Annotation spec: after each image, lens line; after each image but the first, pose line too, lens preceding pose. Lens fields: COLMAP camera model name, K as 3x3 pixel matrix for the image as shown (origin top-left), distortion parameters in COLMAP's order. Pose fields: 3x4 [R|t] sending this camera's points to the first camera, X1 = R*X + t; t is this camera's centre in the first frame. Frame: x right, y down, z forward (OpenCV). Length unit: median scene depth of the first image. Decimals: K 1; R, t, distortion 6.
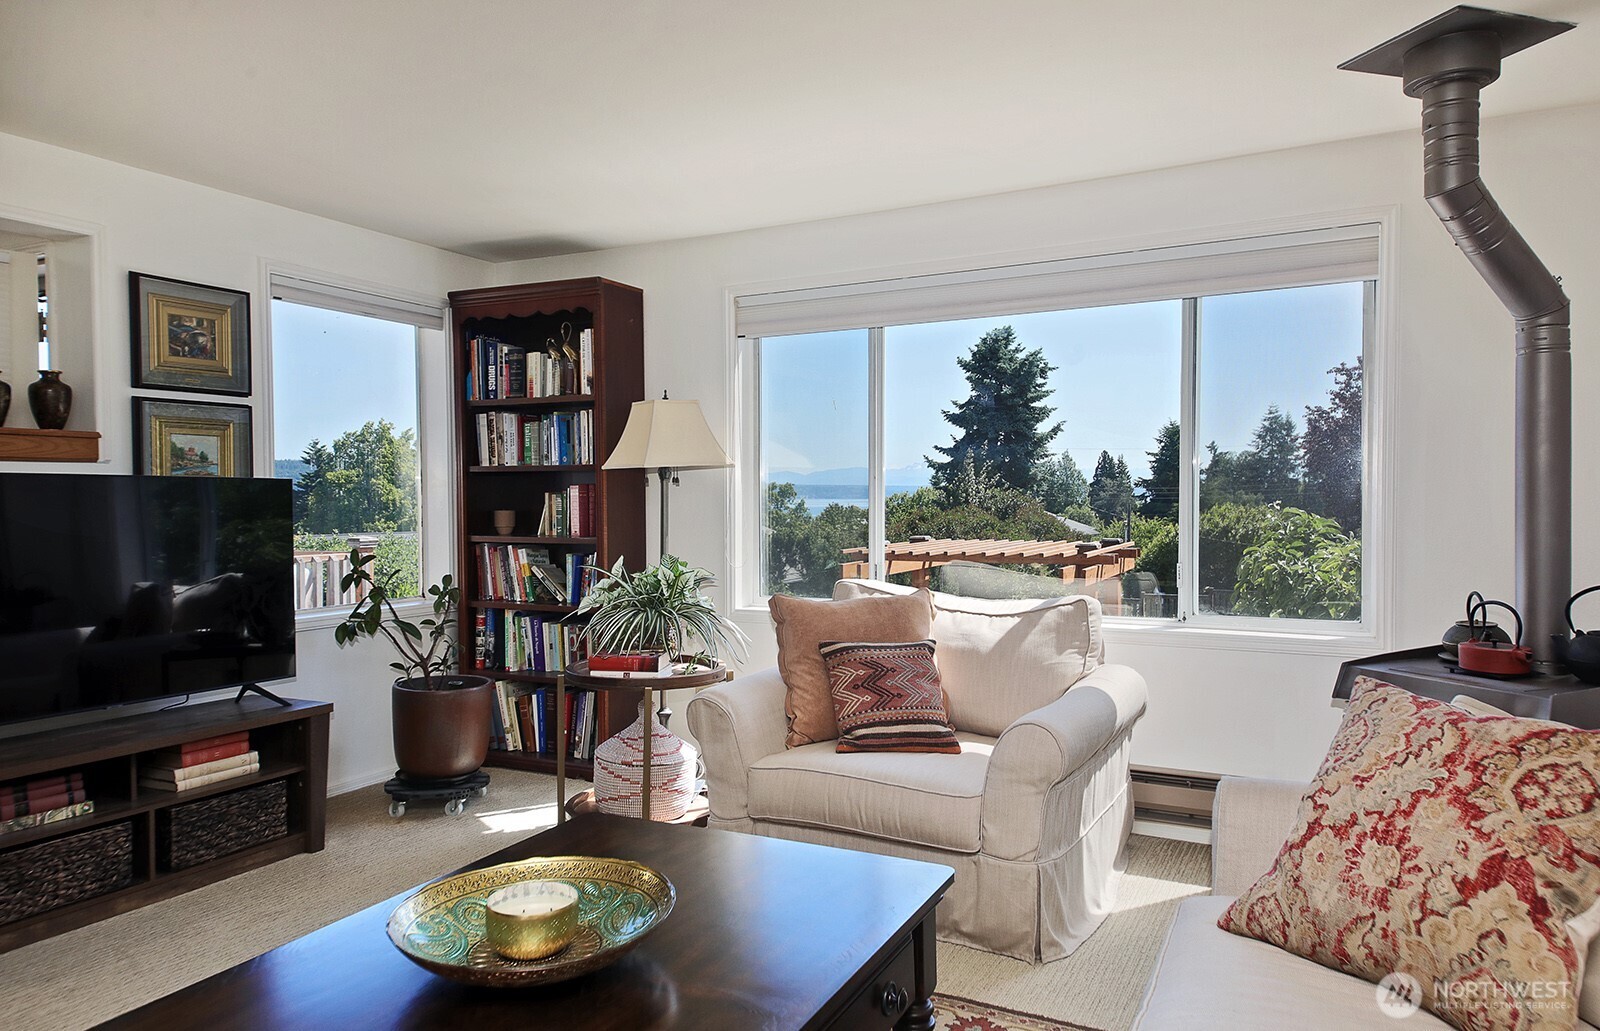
lens RADIAL K [[1073.9, 0, 799.1], [0, 1073.9, 515.9], [0, 0, 1]] dist [0.025309, -0.001583]
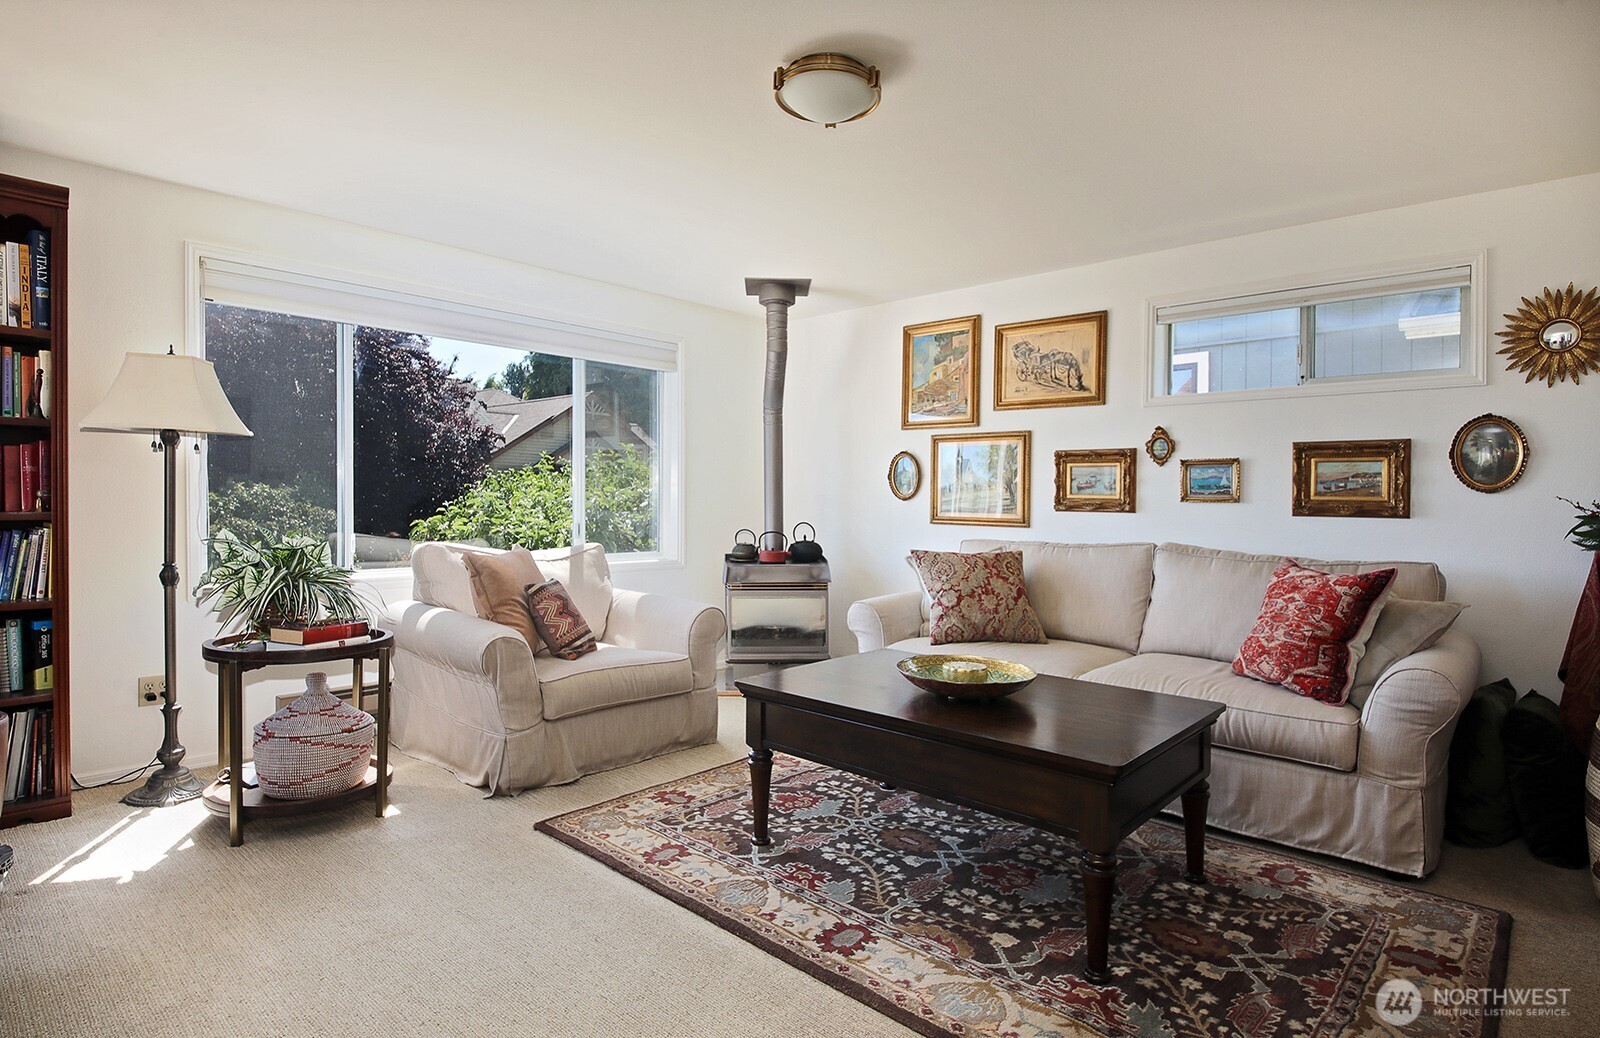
lens RADIAL K [[855.6, 0, 802.4], [0, 855.6, 513.6], [0, 0, 1]] dist [0.016700, -0.001677]
pose [[0.260003, -0.007469, 0.965579, -1.110614], [0.004499, 0.999969, 0.006523, 0.032145], [-0.965597, 0.002648, 0.260028, 0.506861]]
